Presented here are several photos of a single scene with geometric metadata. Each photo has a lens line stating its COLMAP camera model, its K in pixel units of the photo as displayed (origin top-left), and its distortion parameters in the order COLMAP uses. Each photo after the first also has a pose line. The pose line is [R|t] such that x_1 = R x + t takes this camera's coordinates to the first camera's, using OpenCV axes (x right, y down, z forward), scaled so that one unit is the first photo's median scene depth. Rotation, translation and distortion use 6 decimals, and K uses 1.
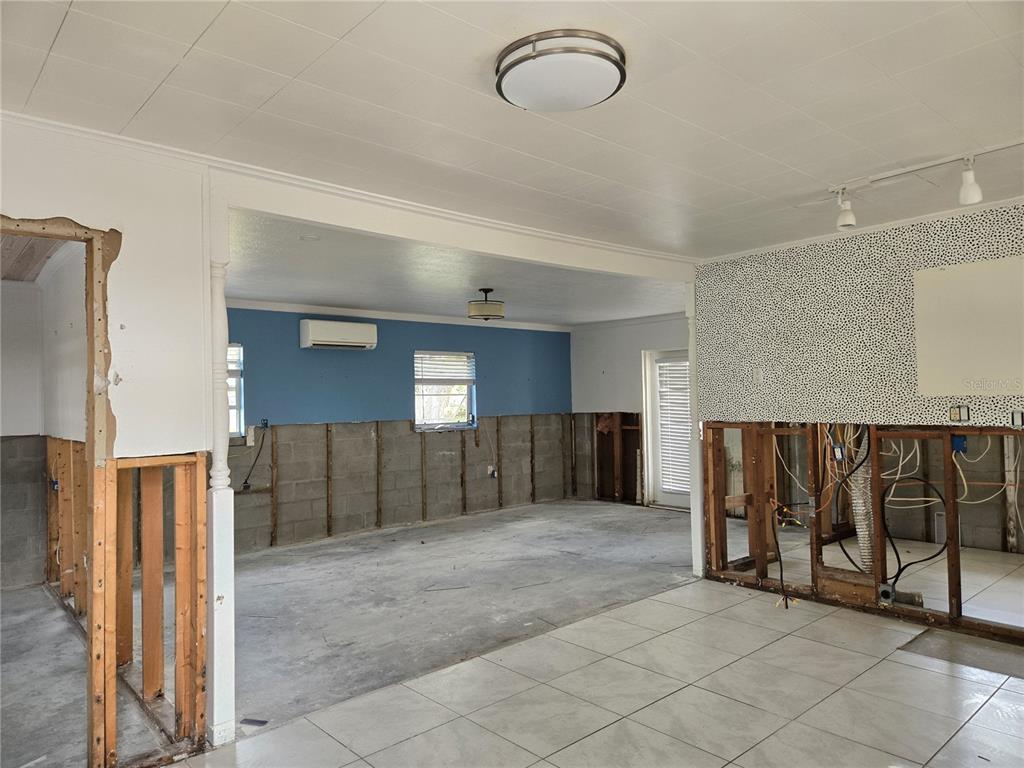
lens RADIAL K [[695.8, 0, 513.4], [0, 695.8, 385.5], [0, 0, 1]] dist [0.050211, -0.017644]
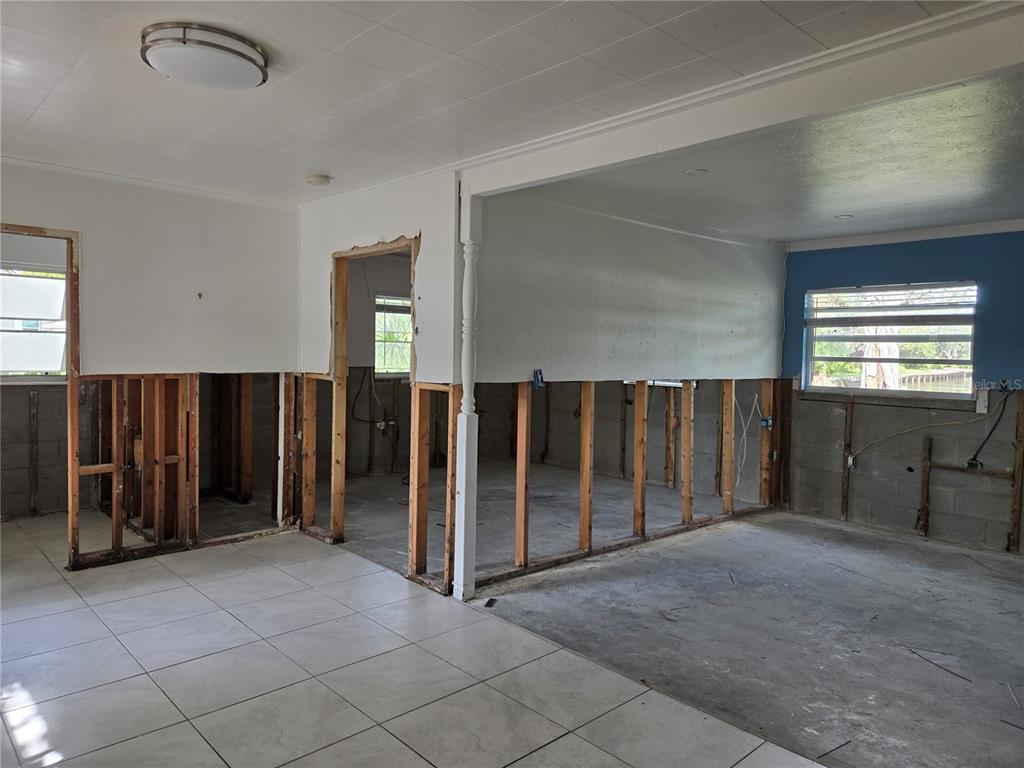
lens RADIAL K [[695.8, 0, 513.5], [0, 695.8, 376.4], [0, 0, 1]] dist [0.050211, -0.017644]
pose [[0.006266, 0.057873, -0.998304, 0.675449], [0.000047, 0.998324, 0.057875, 0.001140], [0.999980, -0.000409, 0.006253, 0.817777]]
